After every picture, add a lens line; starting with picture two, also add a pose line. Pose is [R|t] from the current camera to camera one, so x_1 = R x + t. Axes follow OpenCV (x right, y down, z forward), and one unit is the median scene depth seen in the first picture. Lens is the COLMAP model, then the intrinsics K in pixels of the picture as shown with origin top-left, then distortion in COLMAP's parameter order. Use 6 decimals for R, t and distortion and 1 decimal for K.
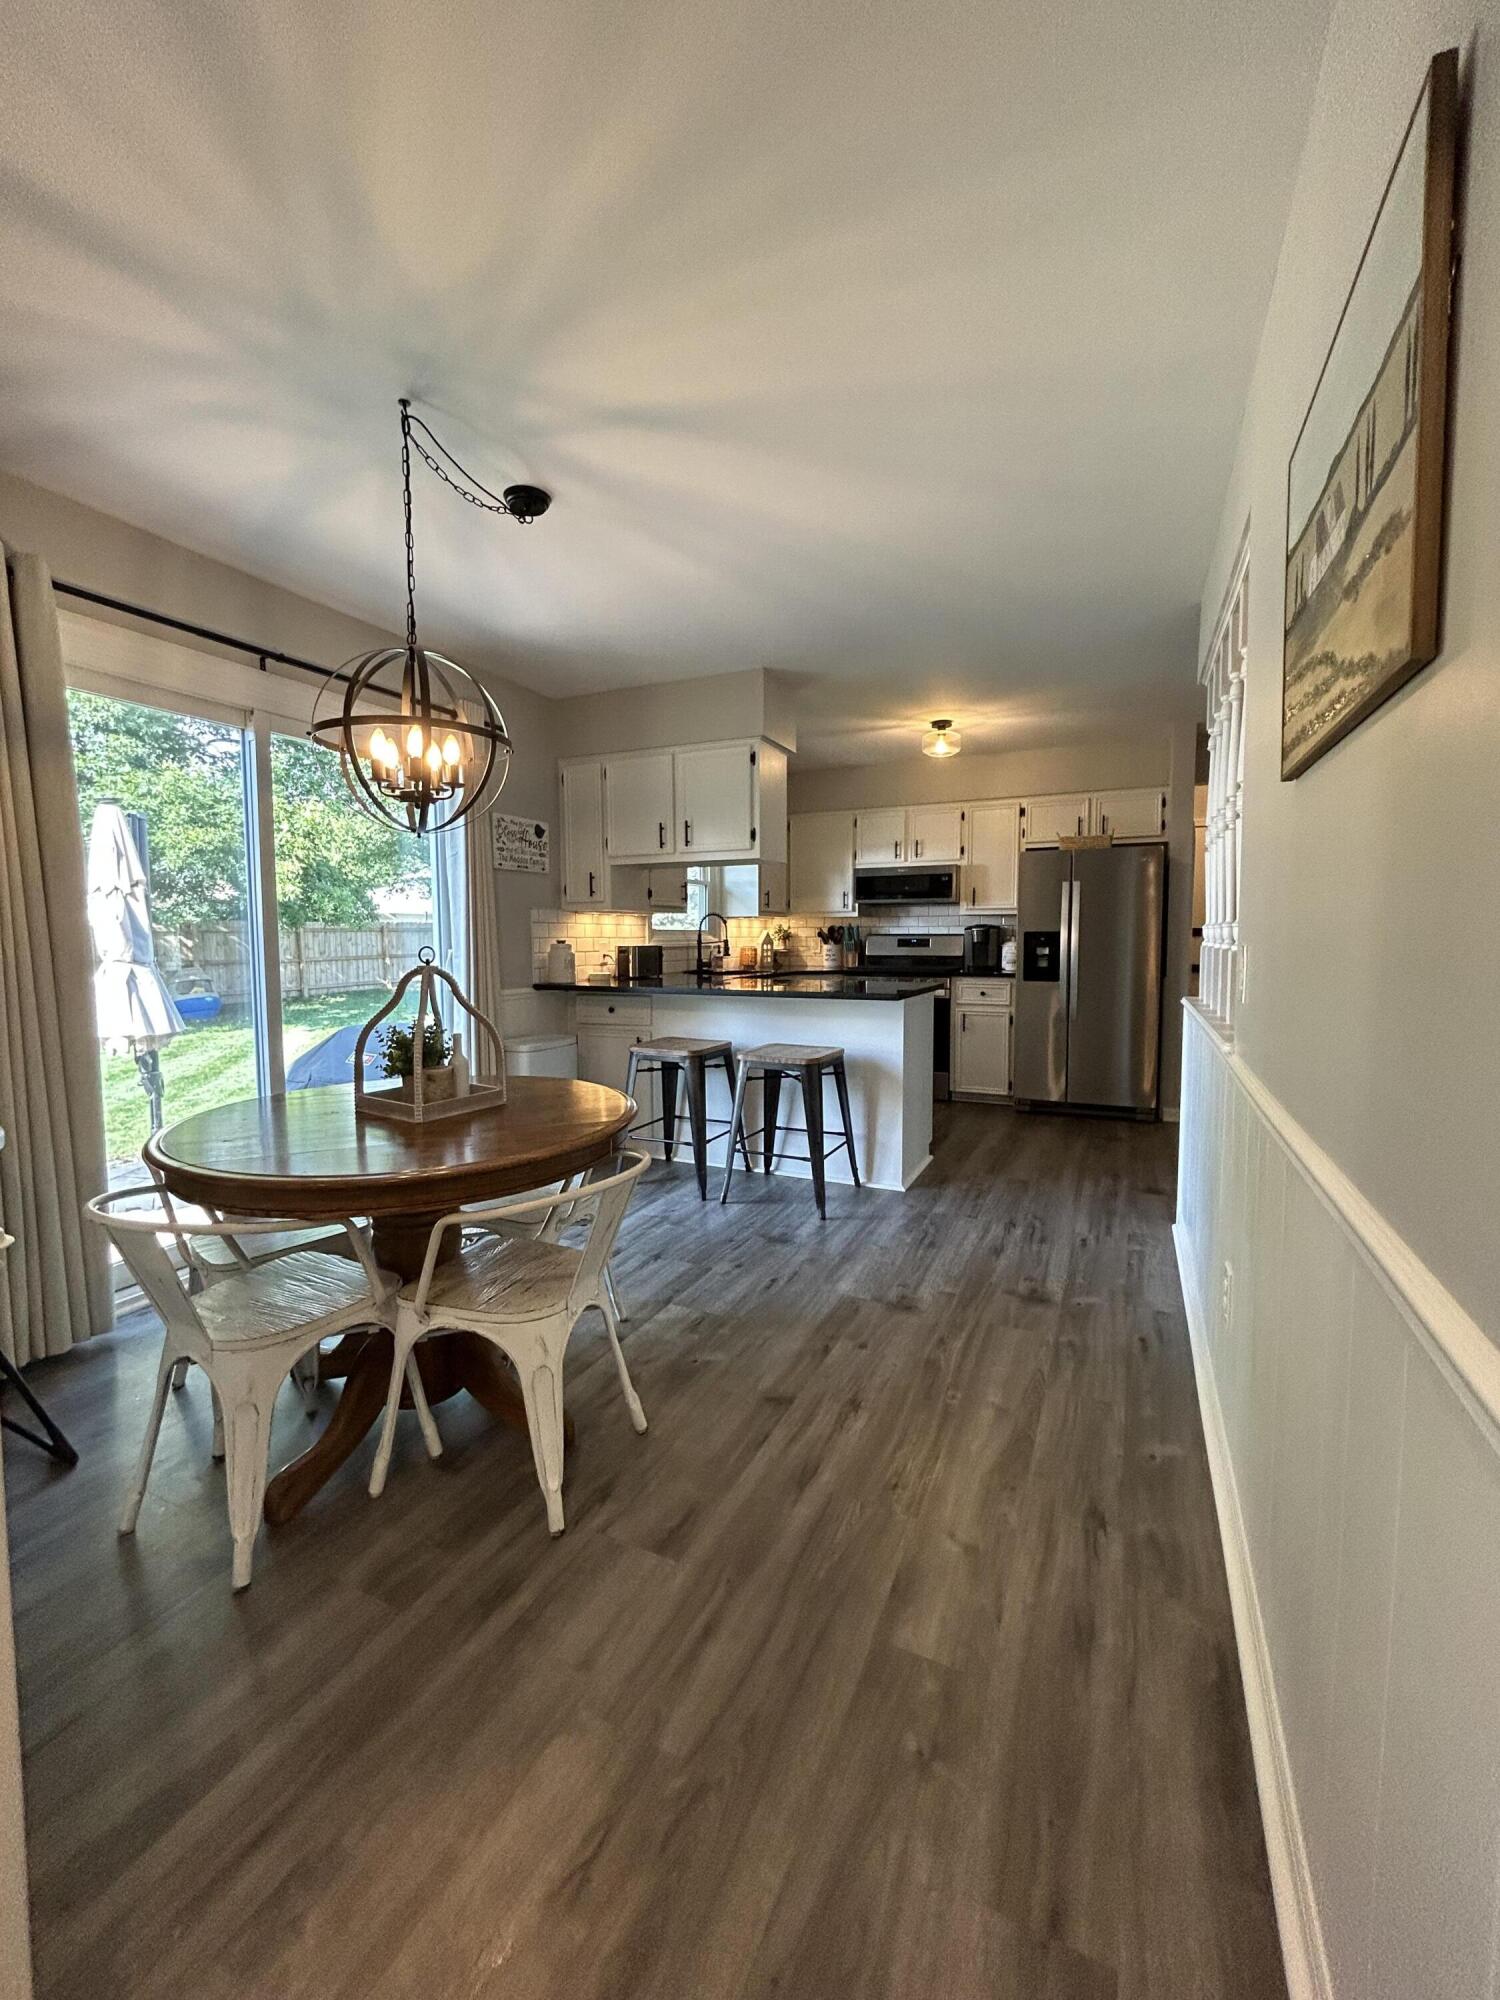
lens RADIAL K [[808.4, 0, 751.6], [0, 808.4, 993.4], [0, 0, 1]] dist [0.010131, -0.001474]
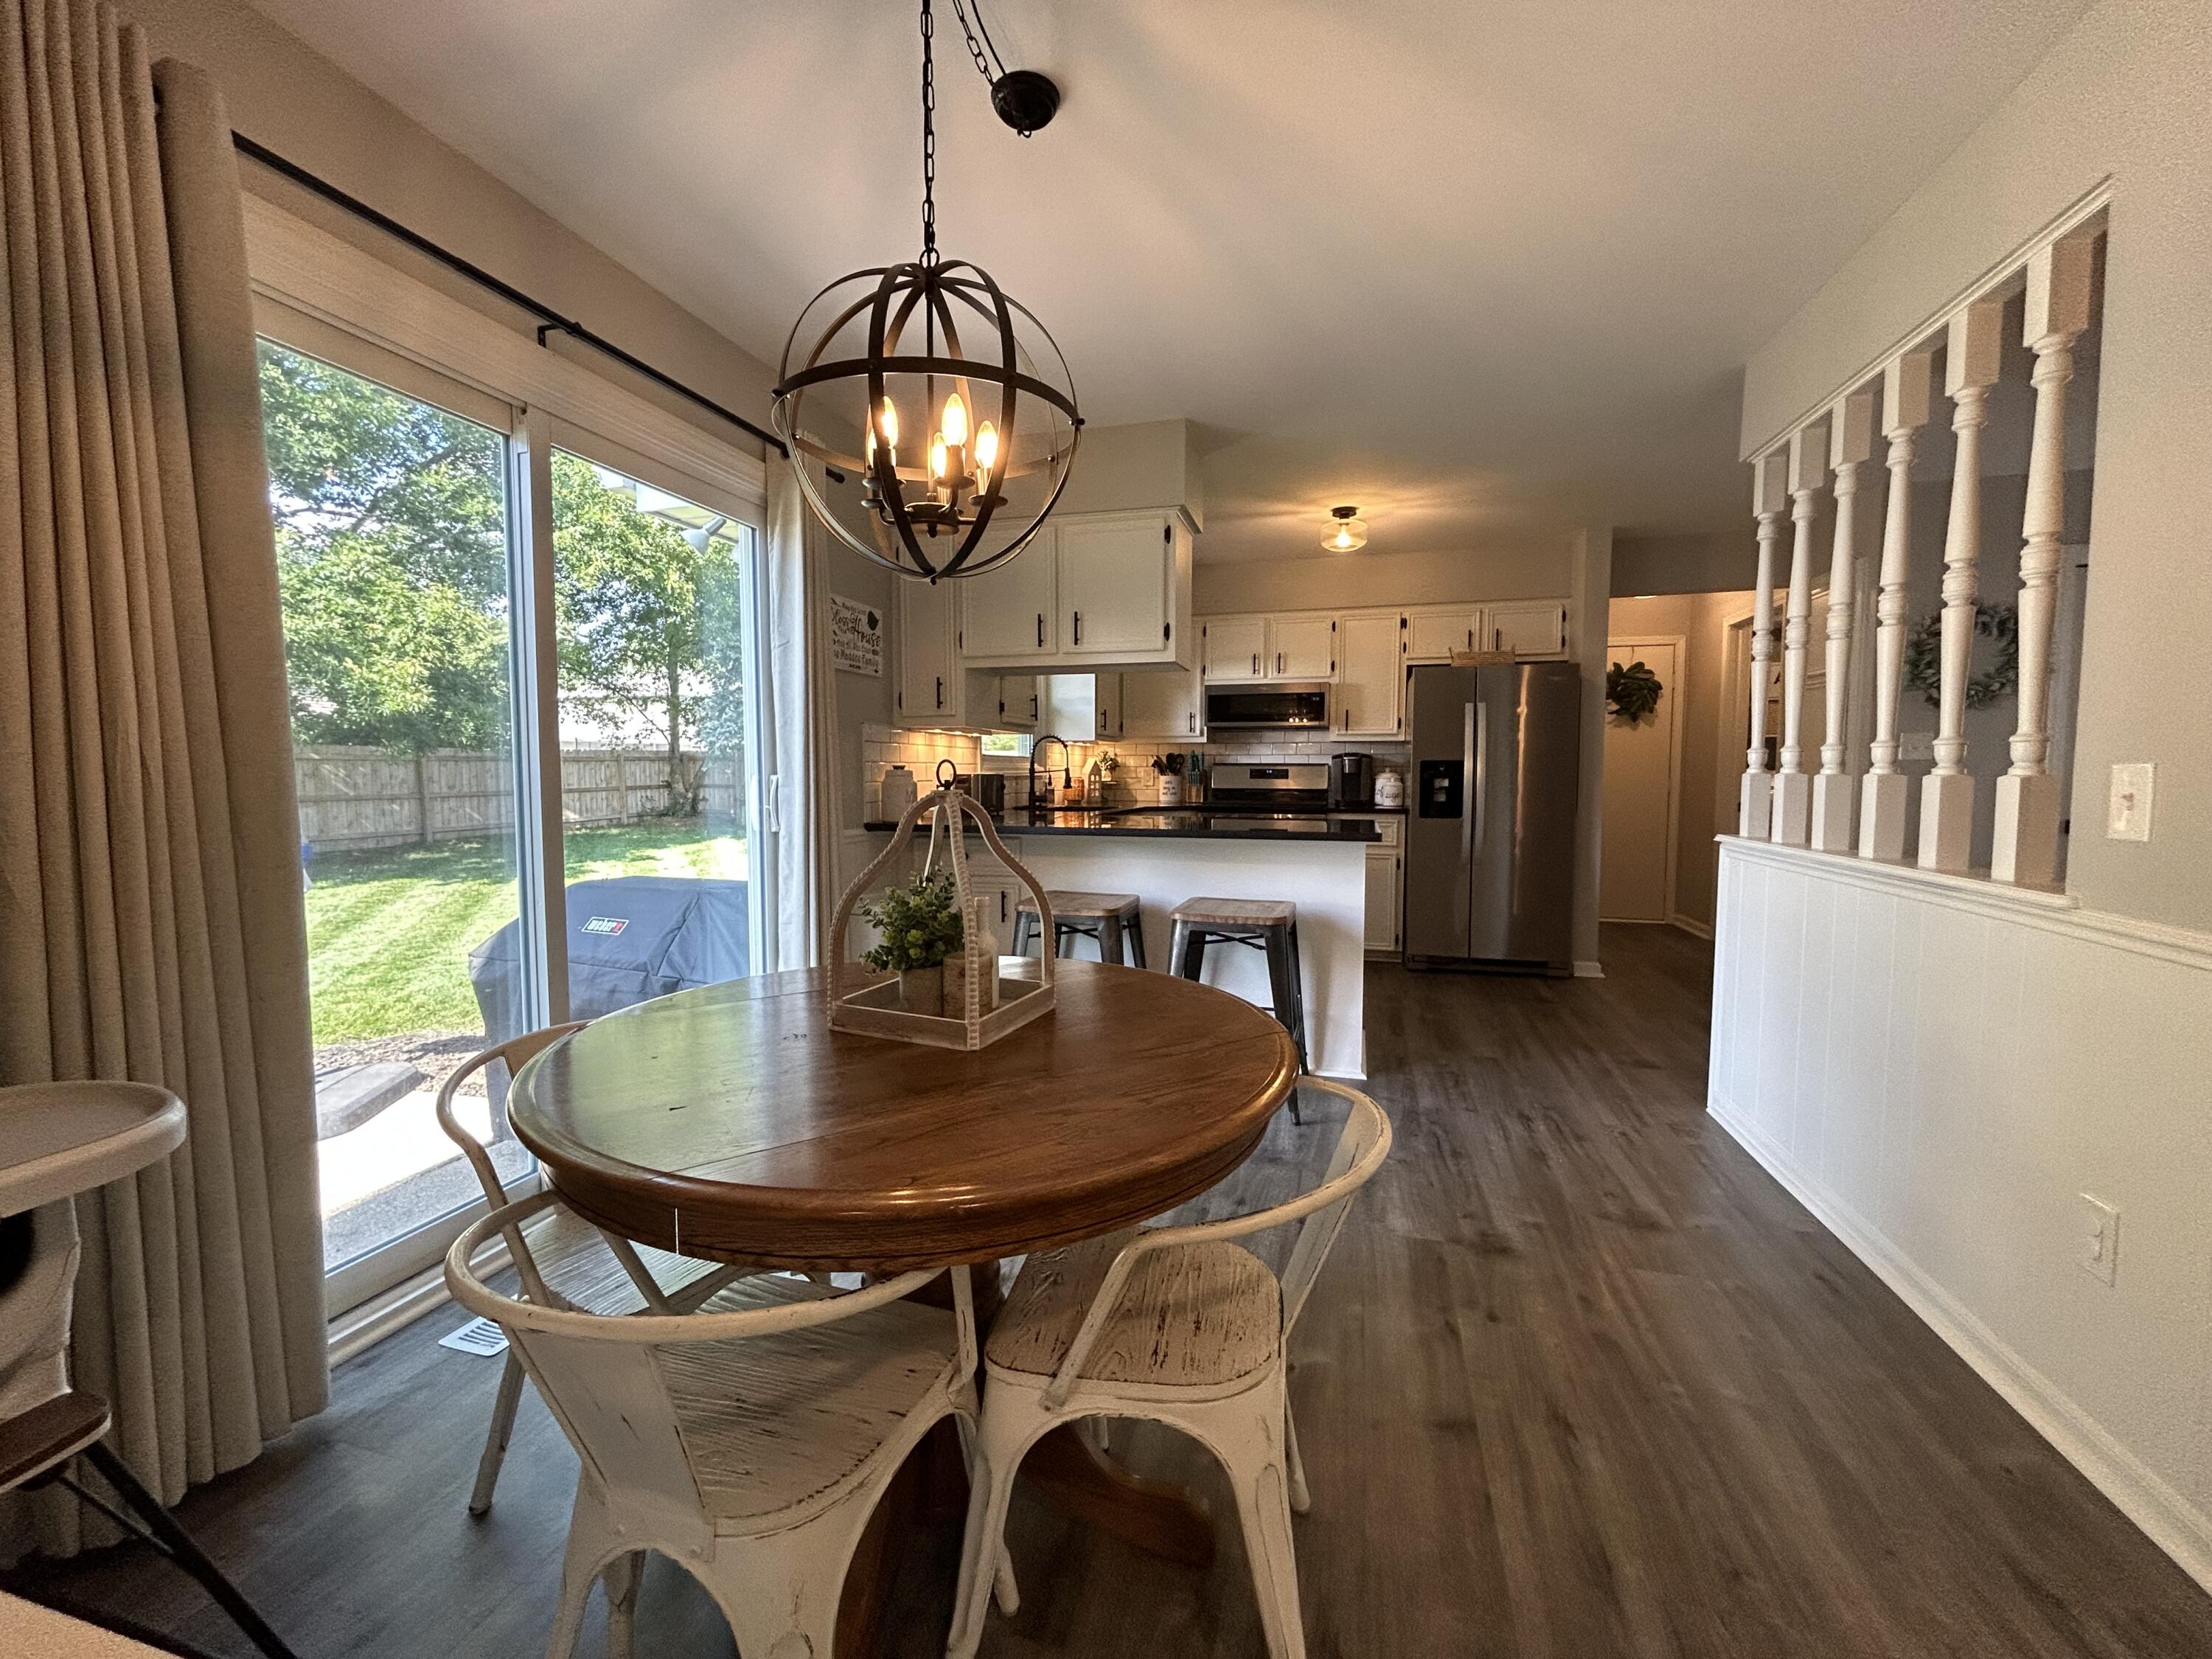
lens RADIAL K [[894.1, 0, 1103.5], [0, 894.1, 828.1], [0, 0, 1]] dist [0.010131, -0.001474]
pose [[0.987132, -0.004678, 0.159837, -0.166887], [0.005767, 0.999963, -0.006347, -0.000386], [-0.159802, 0.007188, 0.987123, 0.129392]]
